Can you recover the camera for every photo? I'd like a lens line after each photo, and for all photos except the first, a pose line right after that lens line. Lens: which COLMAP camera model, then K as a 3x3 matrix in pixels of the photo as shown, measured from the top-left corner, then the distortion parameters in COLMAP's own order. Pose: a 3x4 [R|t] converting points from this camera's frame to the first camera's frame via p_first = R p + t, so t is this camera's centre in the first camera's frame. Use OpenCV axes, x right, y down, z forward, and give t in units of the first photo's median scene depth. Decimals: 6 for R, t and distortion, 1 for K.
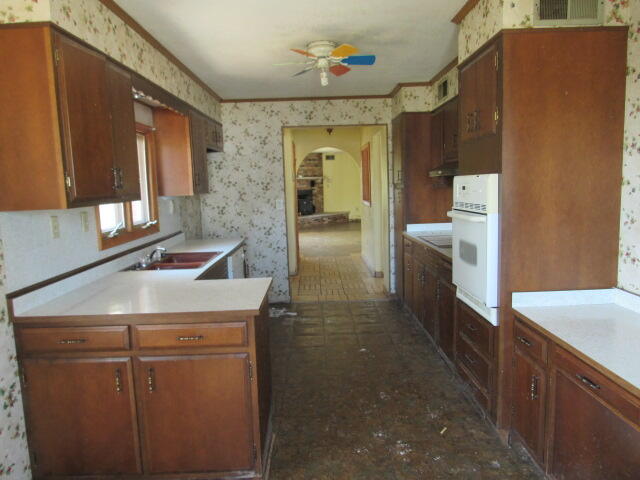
lens RADIAL K [[452.3, 0, 320.0], [0, 452.3, 240.0], [0, 0, 1]] dist [-0.034903, 0.005944]
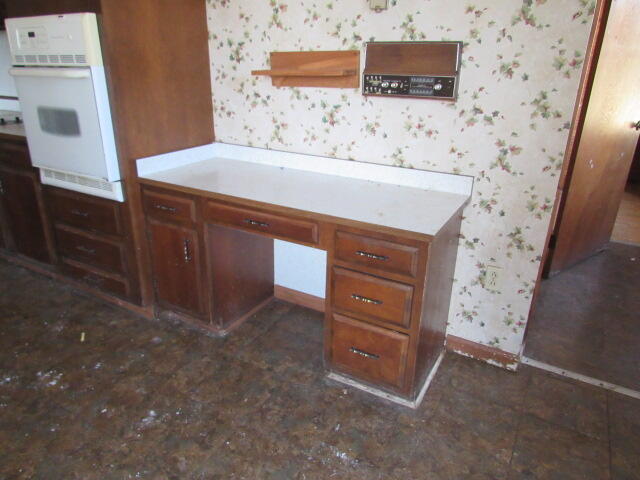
lens RADIAL K [[452.3, 0, 320.0], [0, 452.3, 240.0], [0, 0, 1]] dist [-0.034903, 0.005944]
pose [[0.498144, -0.285519, 0.818738, -0.163957], [0.068931, 0.954283, 0.290848, 0.033509], [-0.864350, -0.088447, 0.495052, 0.222175]]
